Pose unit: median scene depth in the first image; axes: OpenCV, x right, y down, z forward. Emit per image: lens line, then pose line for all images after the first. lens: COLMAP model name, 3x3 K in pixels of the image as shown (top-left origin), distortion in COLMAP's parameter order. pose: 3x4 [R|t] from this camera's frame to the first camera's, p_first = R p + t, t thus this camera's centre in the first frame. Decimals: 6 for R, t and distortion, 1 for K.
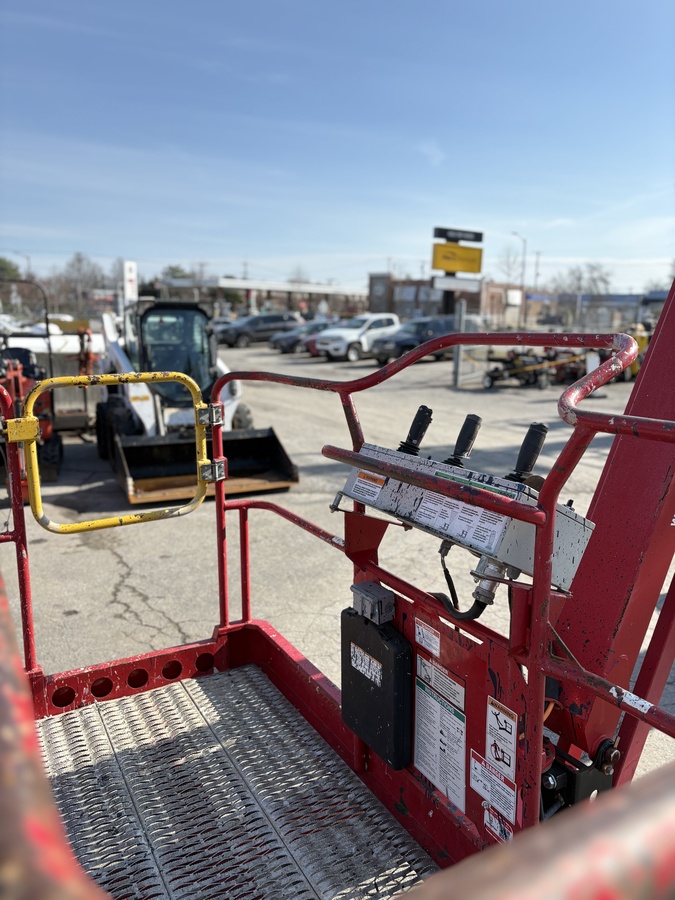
lens RADIAL K [[680.4, 0, 325.2], [0, 680.4, 464.7], [0, 0, 1]] dist [0.028460, -0.011799]
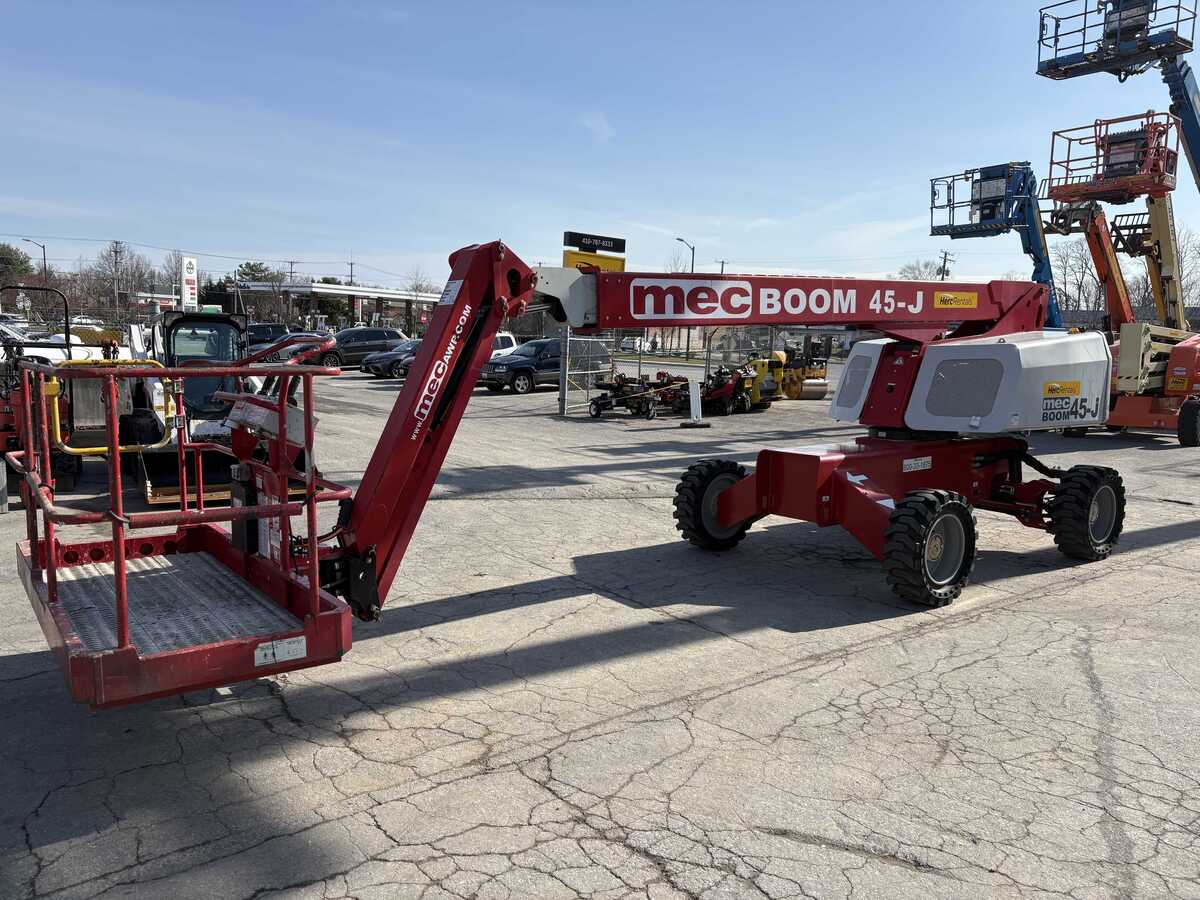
lens RADIAL K [[907.2, 0, 585.5], [0, 907.2, 474.6], [0, 0, 1]] dist [0.028460, -0.011799]
pose [[0.991293, 0.001153, 0.131667, 0.048328], [0.007093, 0.998042, -0.062137, 0.025467], [-0.131481, 0.062530, 0.989345, -0.117645]]
